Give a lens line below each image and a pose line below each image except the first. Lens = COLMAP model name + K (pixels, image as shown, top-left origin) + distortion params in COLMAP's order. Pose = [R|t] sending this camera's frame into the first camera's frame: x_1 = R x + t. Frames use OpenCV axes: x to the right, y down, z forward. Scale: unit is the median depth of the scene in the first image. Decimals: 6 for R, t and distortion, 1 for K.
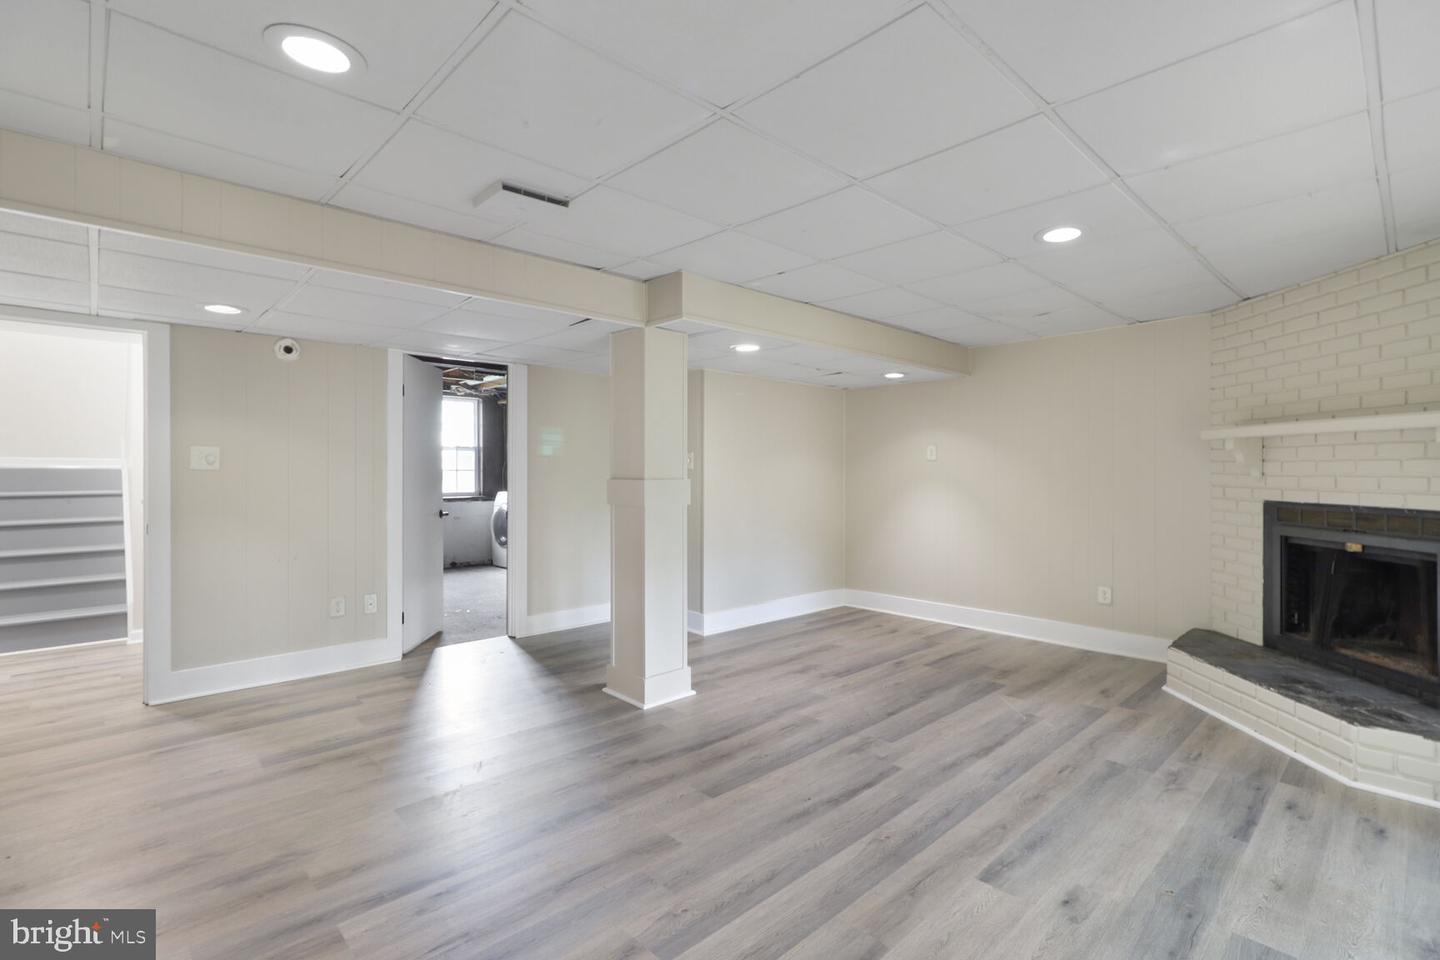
lens RADIAL K [[678.7, 0, 723.5], [0, 678.7, 477.0], [0, 0, 1]] dist [-0.000256, 0.000109]
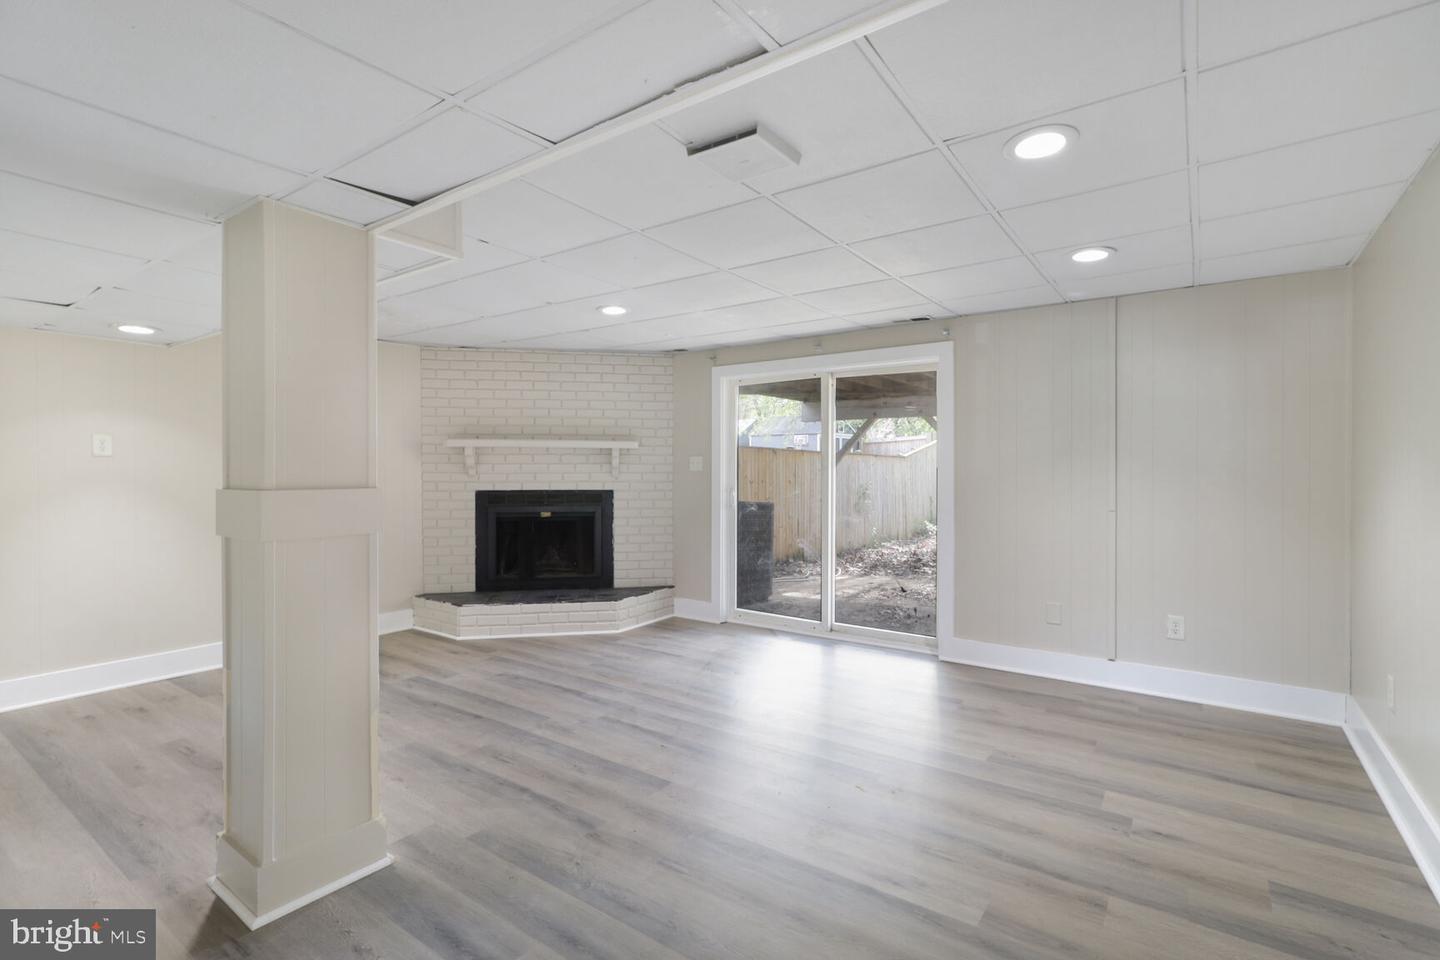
lens RADIAL K [[678.7, 0, 720.9], [0, 678.7, 472.8], [0, 0, 1]] dist [-0.000256, 0.000109]
pose [[-0.192605, -0.009630, 0.981229, -0.819632], [0.014177, 0.999820, 0.012595, -0.016570], [-0.981174, 0.016337, -0.192434, 0.862882]]
